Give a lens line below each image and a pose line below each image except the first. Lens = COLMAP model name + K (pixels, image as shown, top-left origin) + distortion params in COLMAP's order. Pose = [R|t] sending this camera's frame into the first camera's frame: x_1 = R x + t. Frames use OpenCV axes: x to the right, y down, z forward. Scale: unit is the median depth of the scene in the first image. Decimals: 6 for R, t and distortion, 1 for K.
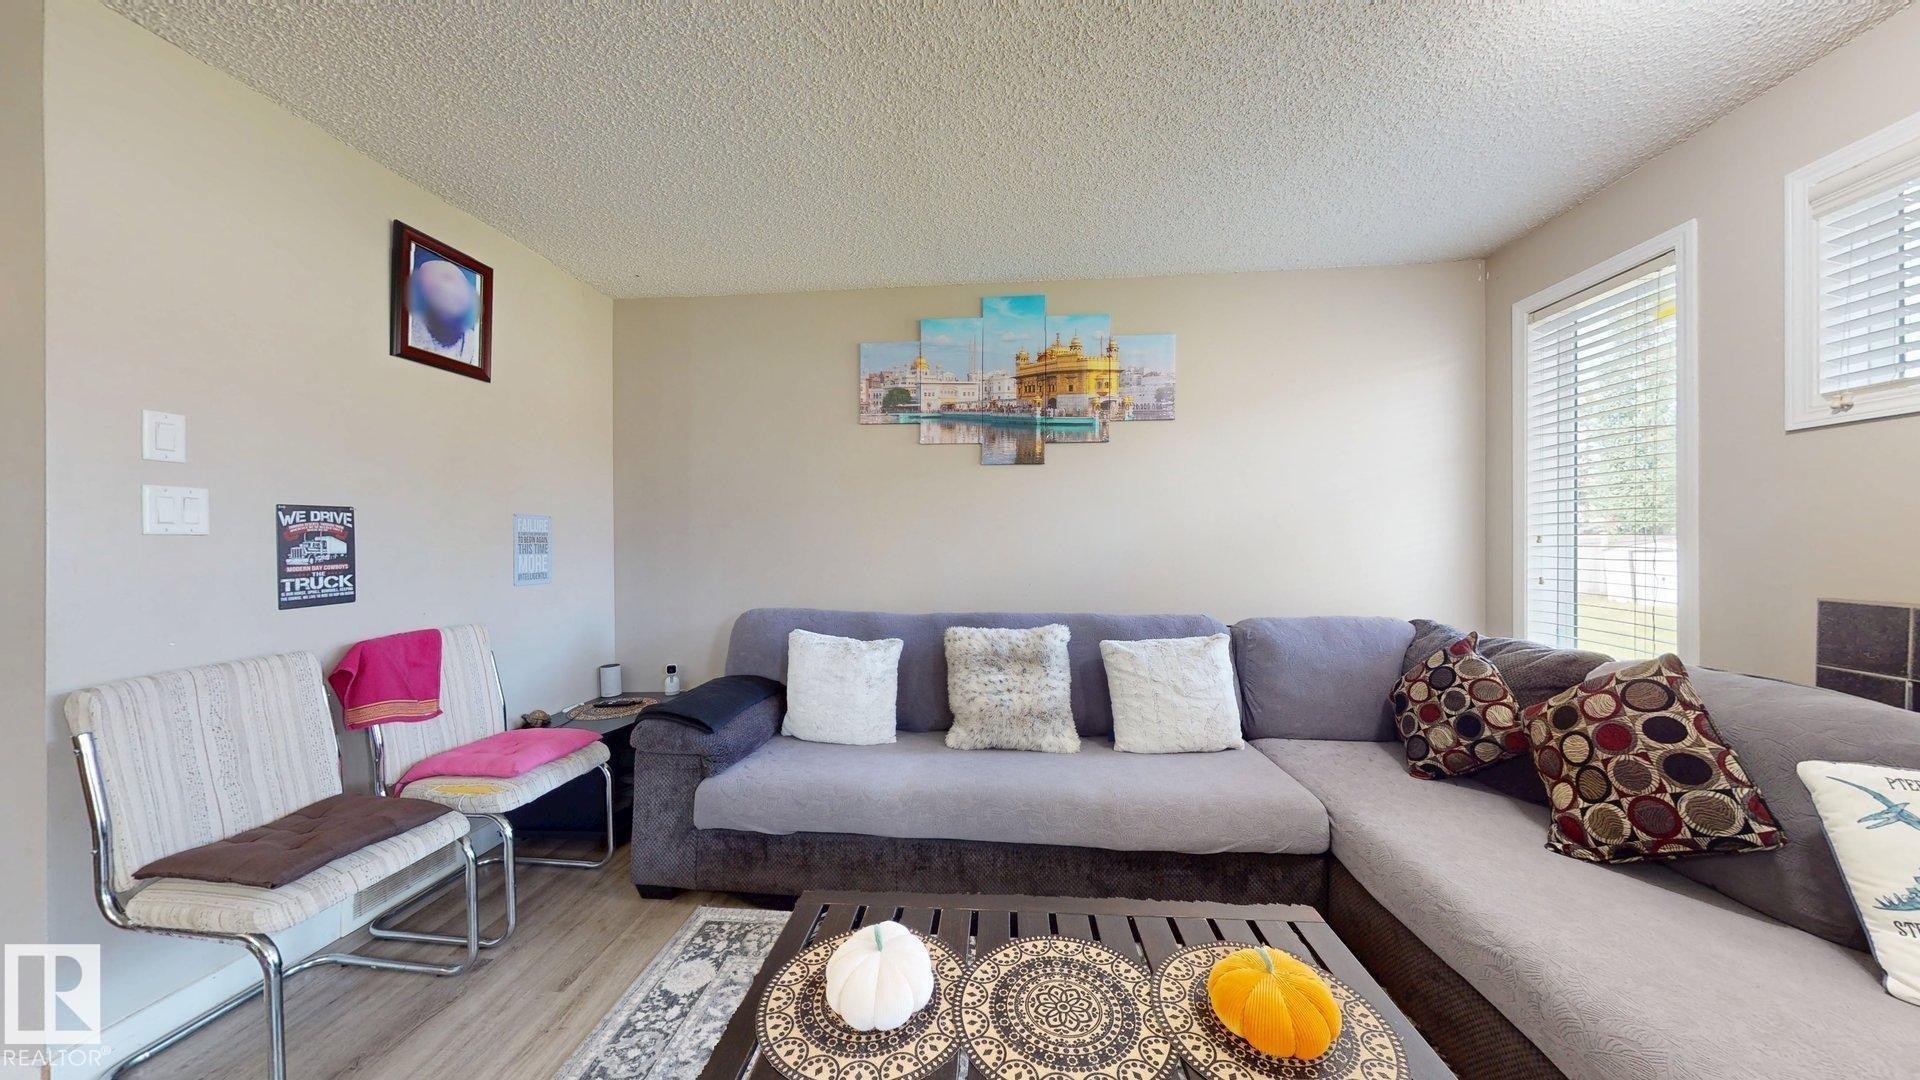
lens RADIAL K [[607.9, 0, 959.9], [0, 607.9, 542.0], [0, 0, 1]] dist [0.001195, -0.000063]
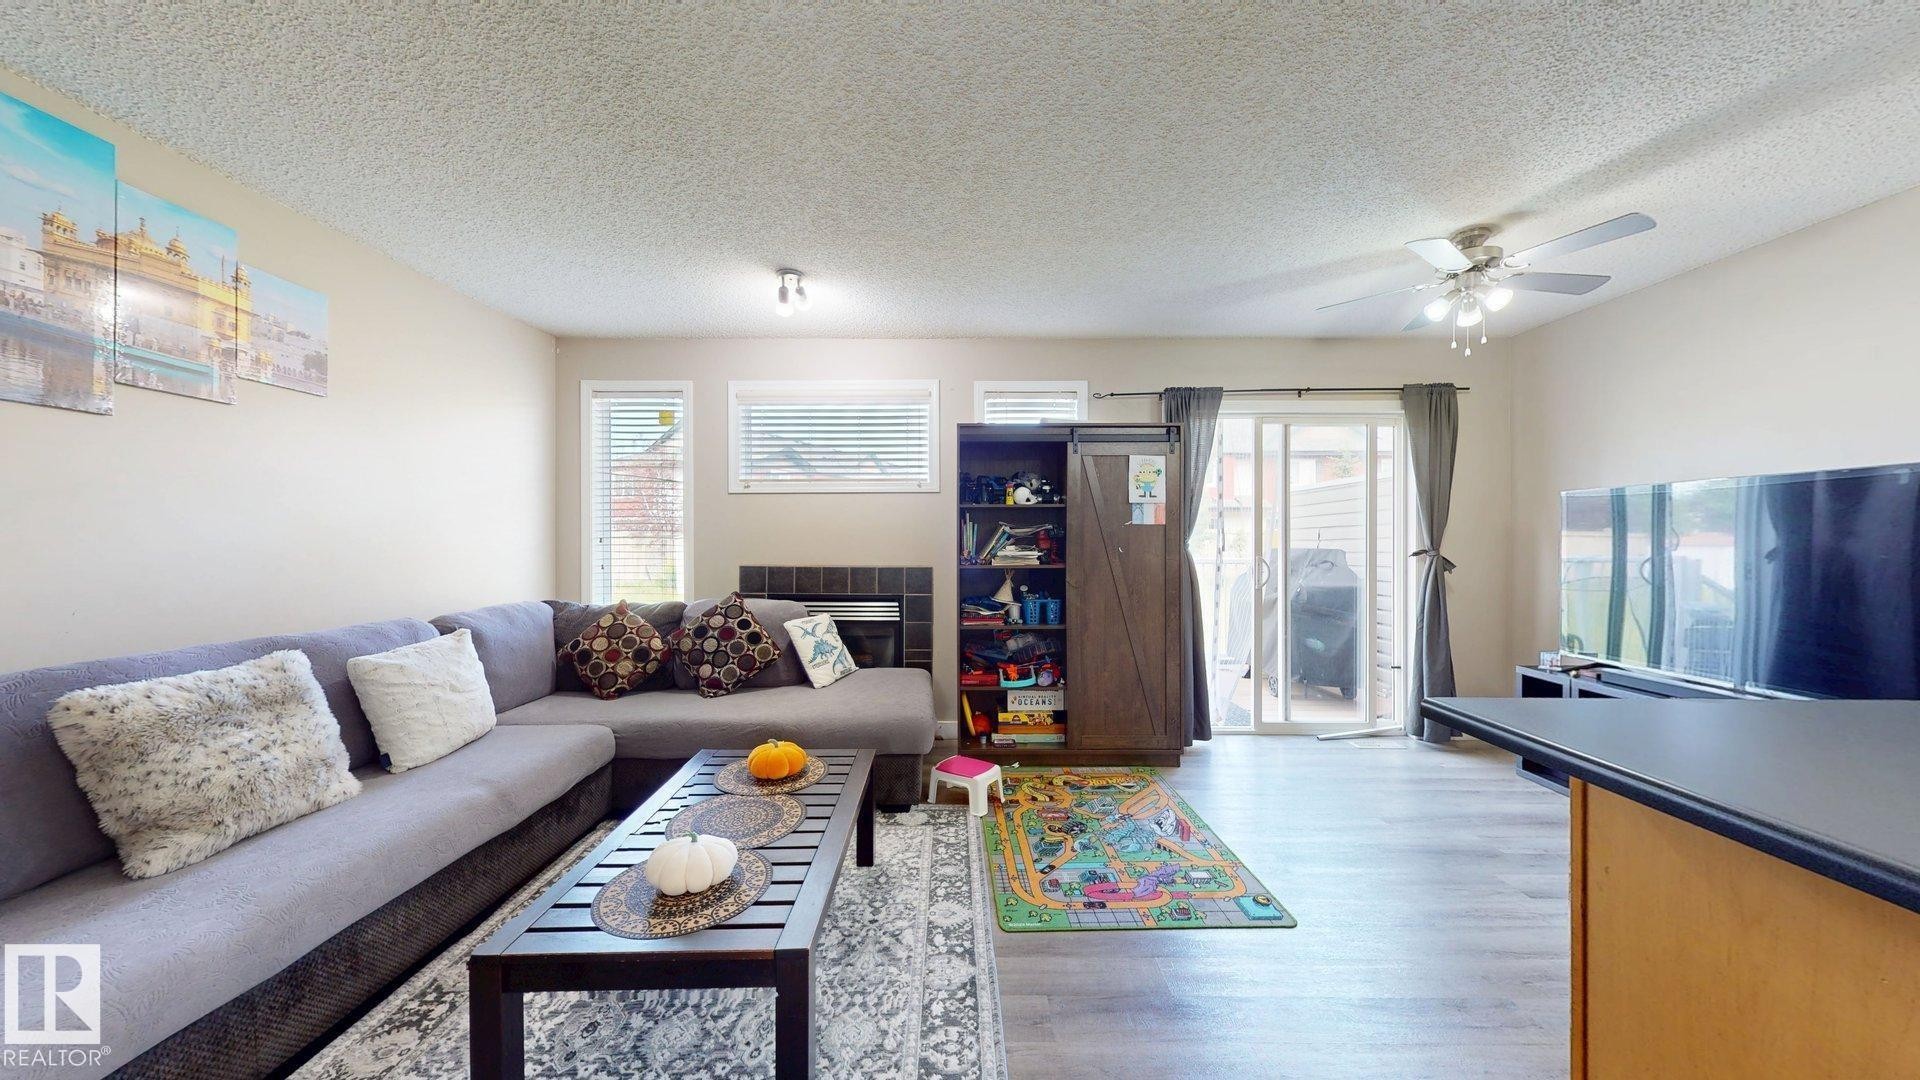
lens RADIAL K [[607.9, 0, 959.9], [0, 607.9, 542.0], [0, 0, 1]] dist [0.001195, -0.000063]
pose [[-0.093679, -0.000728, 0.995602, -0.783419], [0.001035, 0.999999, 0.000829, 0.000388], [-0.995602, 0.001108, -0.093678, 0.276154]]
